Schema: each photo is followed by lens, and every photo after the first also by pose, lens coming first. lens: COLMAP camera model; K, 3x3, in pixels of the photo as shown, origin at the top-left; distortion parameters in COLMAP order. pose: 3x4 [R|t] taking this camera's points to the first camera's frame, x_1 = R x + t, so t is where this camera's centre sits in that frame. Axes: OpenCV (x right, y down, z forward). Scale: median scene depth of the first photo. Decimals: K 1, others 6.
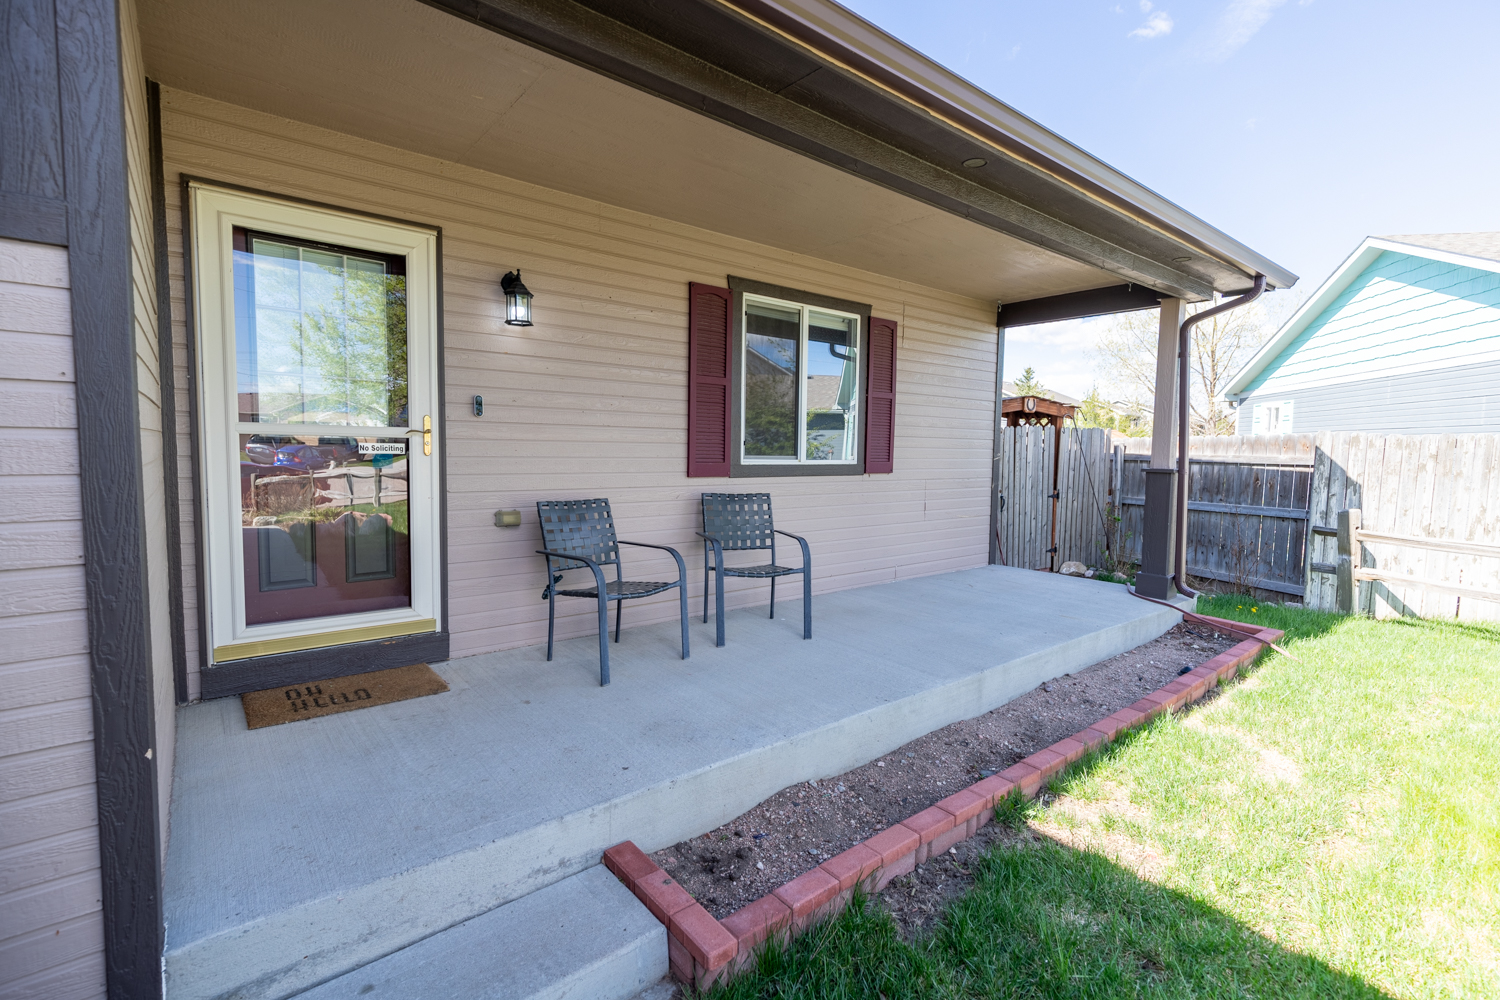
lens RADIAL K [[677.7, 0, 755.2], [0, 677.7, 493.1], [0, 0, 1]] dist [0.004723, -0.000575]
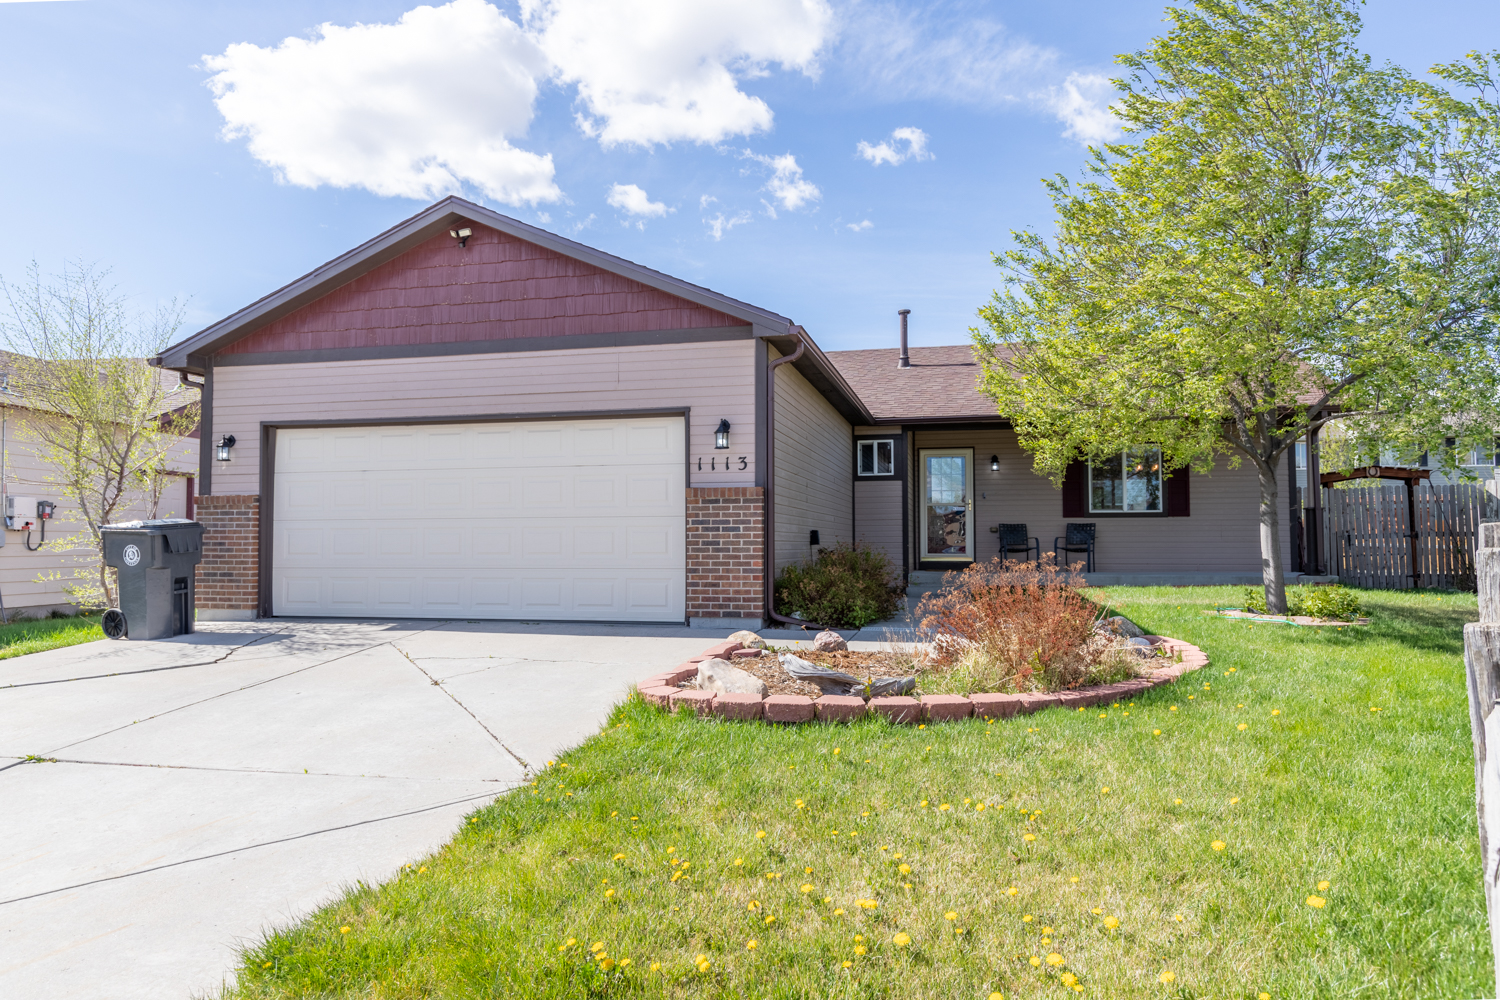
lens RADIAL K [[957.6, 0, 750.0], [0, 957.6, 500.0], [0, 0, 1]] dist [0.001093, 0.000255]
pose [[0.614331, -0.051836, -0.787344, 2.392687], [-0.042850, 0.994176, -0.098887, 0.377184], [0.787884, 0.094487, 0.608532, -2.568093]]
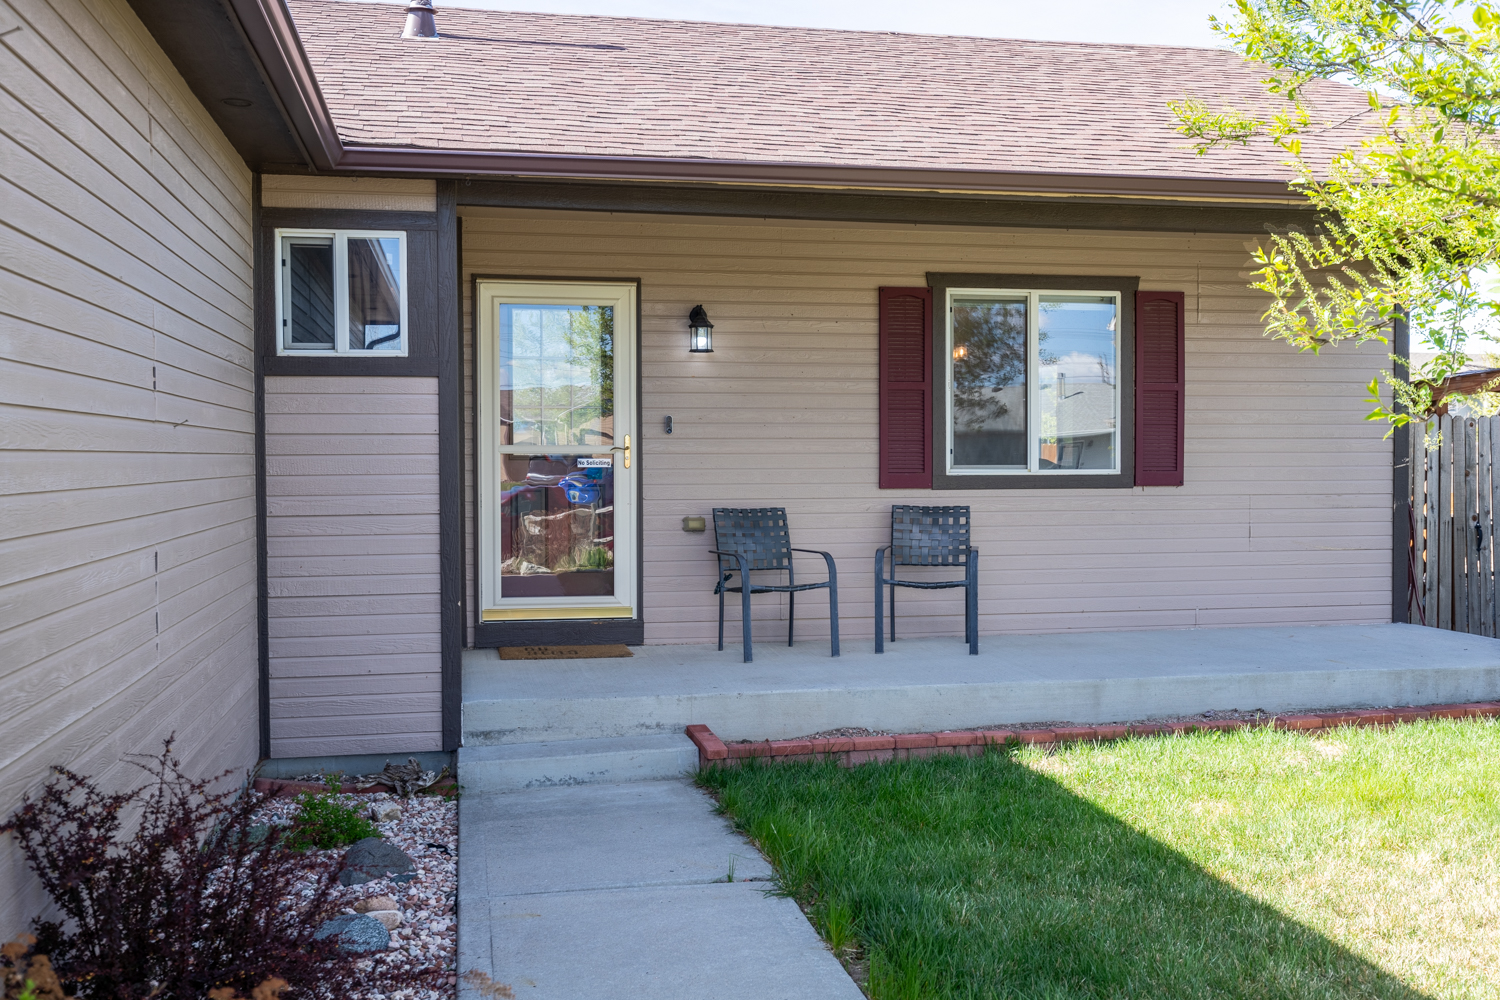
lens RADIAL K [[1429.3, 0, 750.0], [0, 1429.3, 500.0], [0, 0, 1]] dist [-0.008662, -0.003706]
pose [[0.883331, -0.004578, -0.468727, 0.772166], [-0.014571, 0.999201, -0.037220, 0.079348], [0.468523, 0.039707, 0.882559, -0.972664]]
